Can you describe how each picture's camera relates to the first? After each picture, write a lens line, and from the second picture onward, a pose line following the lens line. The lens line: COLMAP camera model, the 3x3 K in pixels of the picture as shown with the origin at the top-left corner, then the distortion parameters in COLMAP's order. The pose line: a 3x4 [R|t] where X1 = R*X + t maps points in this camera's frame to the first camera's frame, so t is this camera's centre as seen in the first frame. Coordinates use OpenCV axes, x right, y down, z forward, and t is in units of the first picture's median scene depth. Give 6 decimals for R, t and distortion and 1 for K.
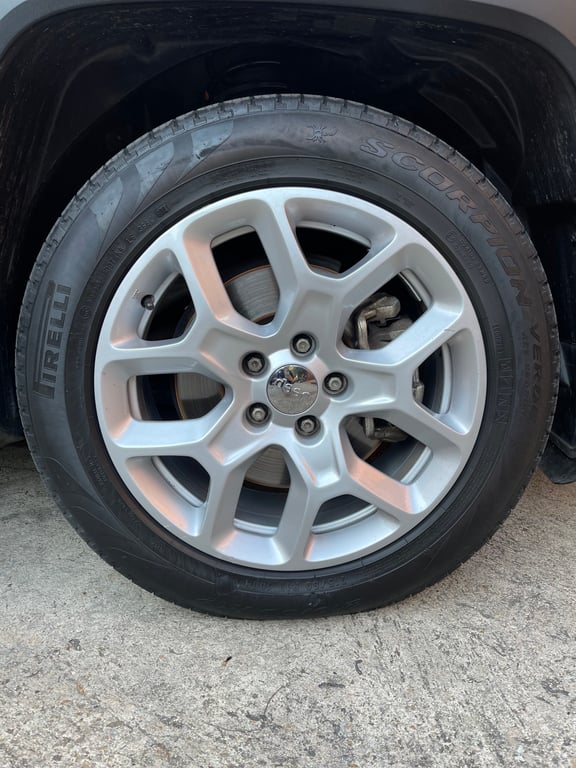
lens RADIAL K [[589.3, 0, 286.1], [0, 589.3, 384.9], [0, 0, 1]] dist [-0.011751, -0.003909]
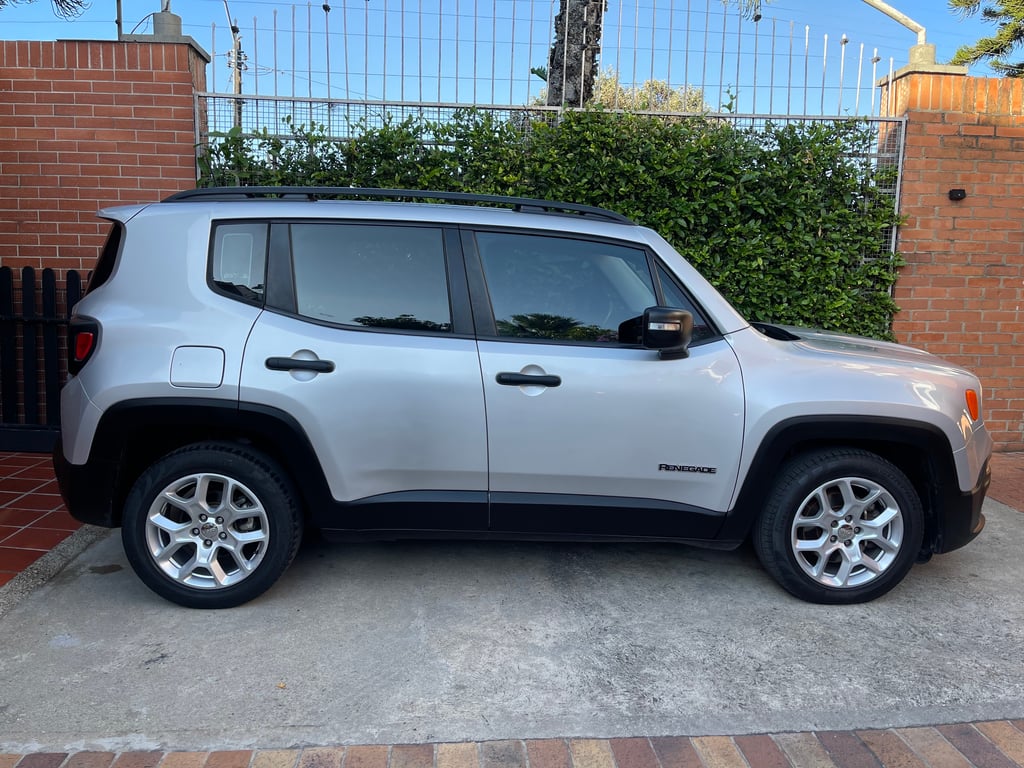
lens RADIAL K [[785.7, 0, 514.0], [0, 785.7, 383.2], [0, 0, 1]] dist [-0.011751, -0.003909]
pose [[0.998028, 0.034836, 0.052209, -2.134011], [-0.028465, 0.992587, -0.118153, -0.250735], [-0.055938, 0.116434, 0.991622, -3.420838]]
